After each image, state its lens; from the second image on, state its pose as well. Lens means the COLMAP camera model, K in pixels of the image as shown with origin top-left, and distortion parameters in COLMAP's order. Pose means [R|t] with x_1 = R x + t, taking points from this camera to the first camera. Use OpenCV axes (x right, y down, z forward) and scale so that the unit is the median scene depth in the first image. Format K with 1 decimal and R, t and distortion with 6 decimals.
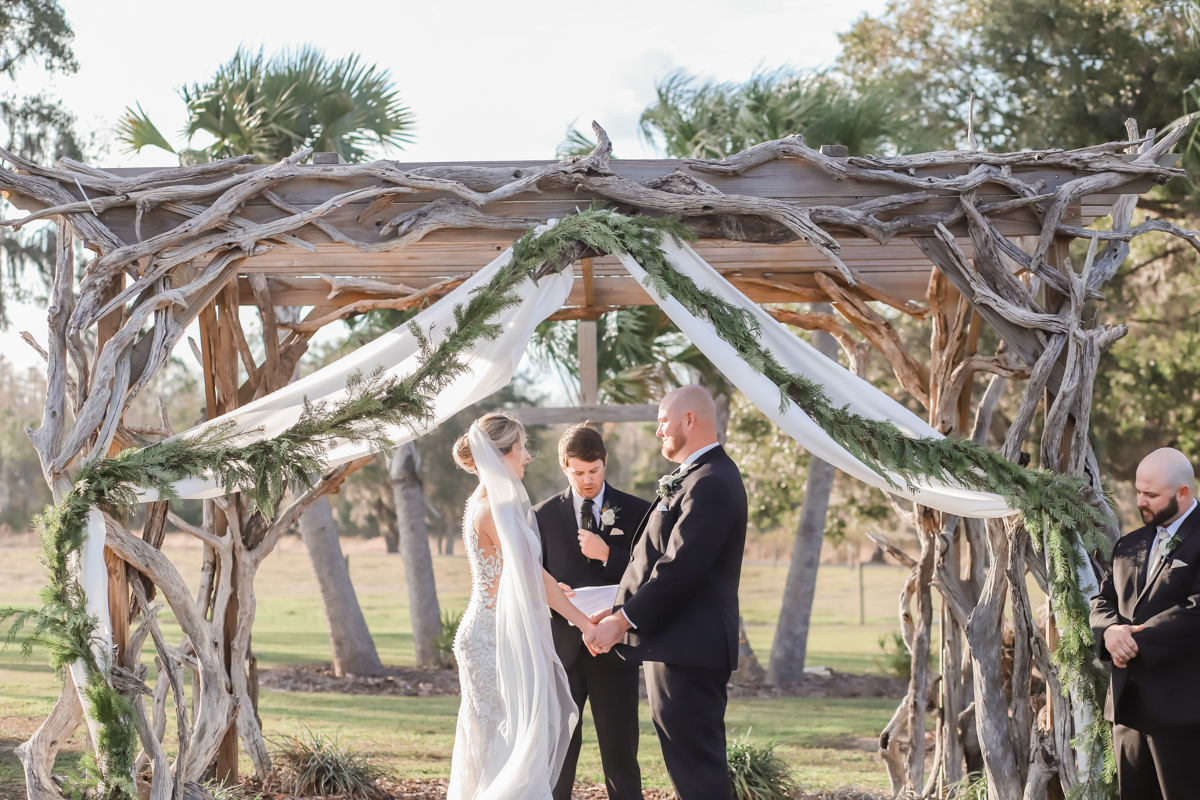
lens RADIAL K [[2956.4, 0, 612.2], [0, 2956.4, 404.4], [0, 0, 1]] dist [-0.009974, 0.000000]
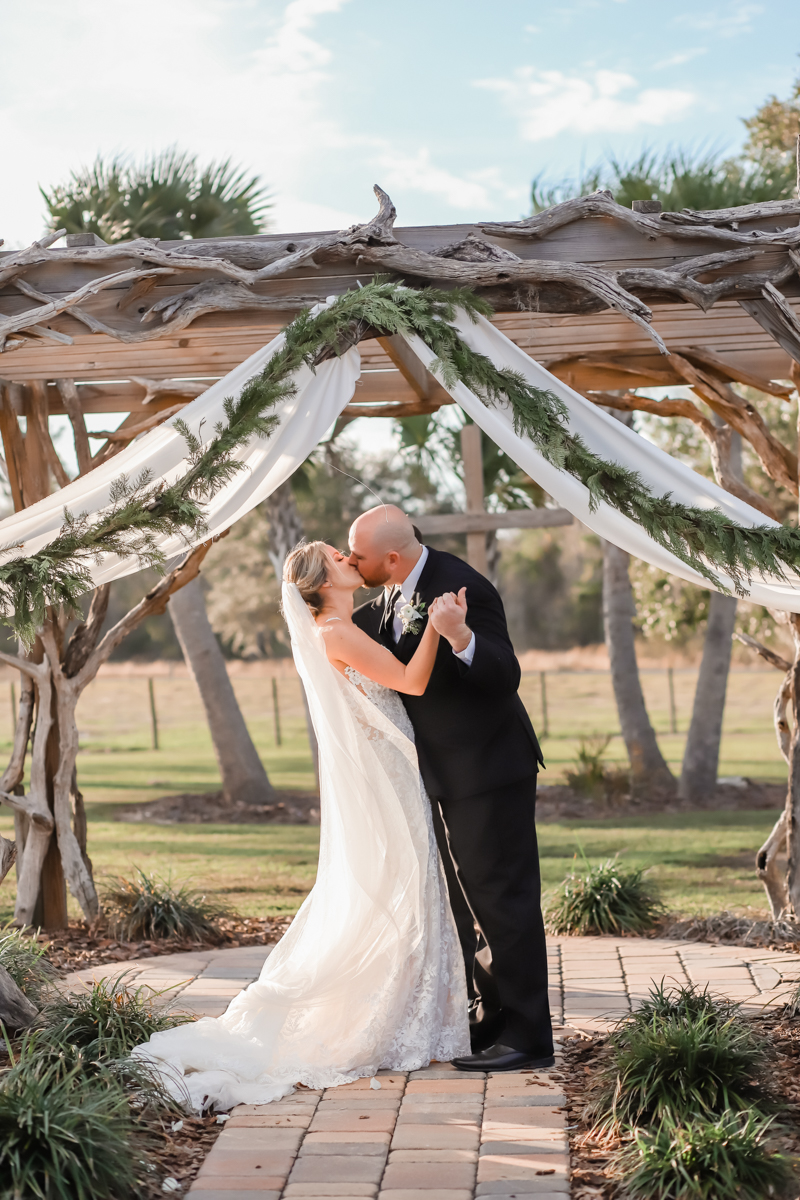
lens RADIAL K [[2956.4, 0, 409.1], [0, 2956.4, 600.1], [0, 0, 1]] dist [-0.009974, 0.000000]
pose [[0.997943, -0.036929, -0.052409, 0.045872], [0.038339, 0.998922, 0.026155, 0.006265], [0.051386, -0.028110, 0.998283, 0.106892]]
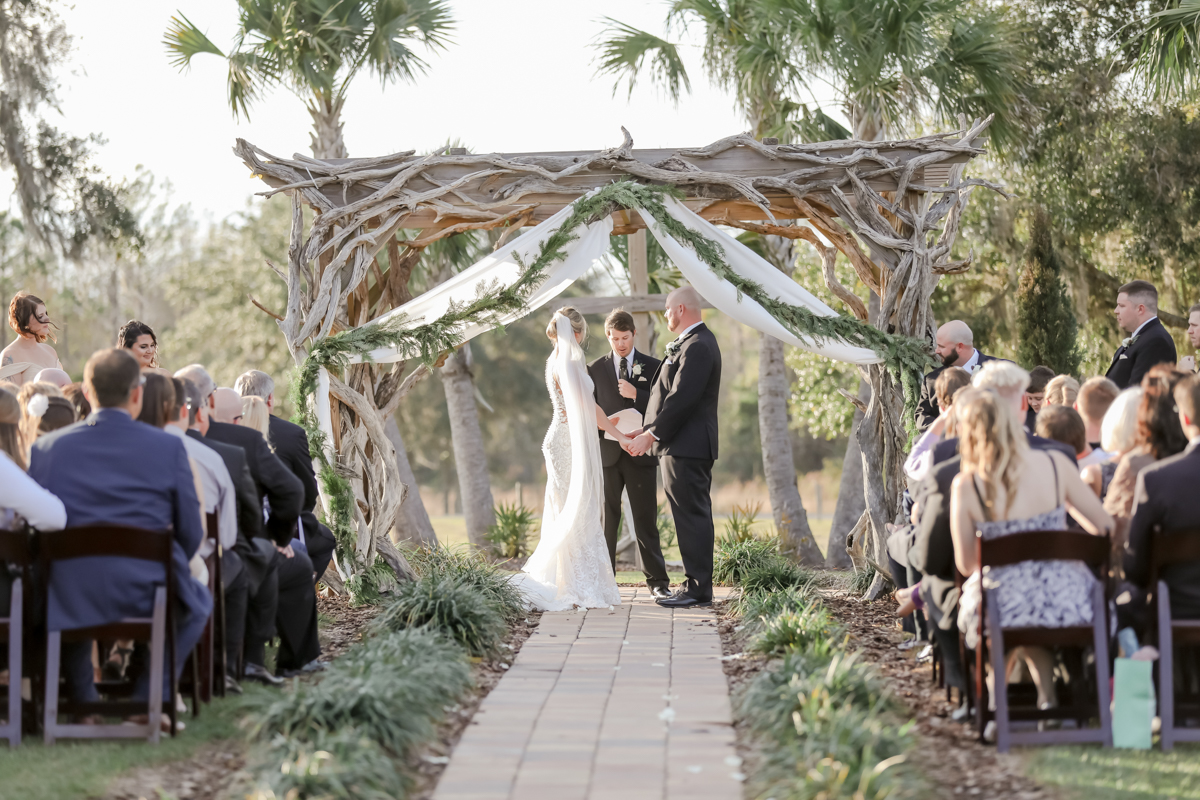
lens RADIAL K [[5048.9, 0, 600.1], [0, 5048.9, 403.7], [0, 0, 1]] dist [-0.575929, 0.000000]
pose [[0.999589, -0.016291, -0.023587, 0.044816], [0.016854, 0.999573, 0.023875, -0.009114], [0.023188, -0.024263, 0.999437, -1.785986]]
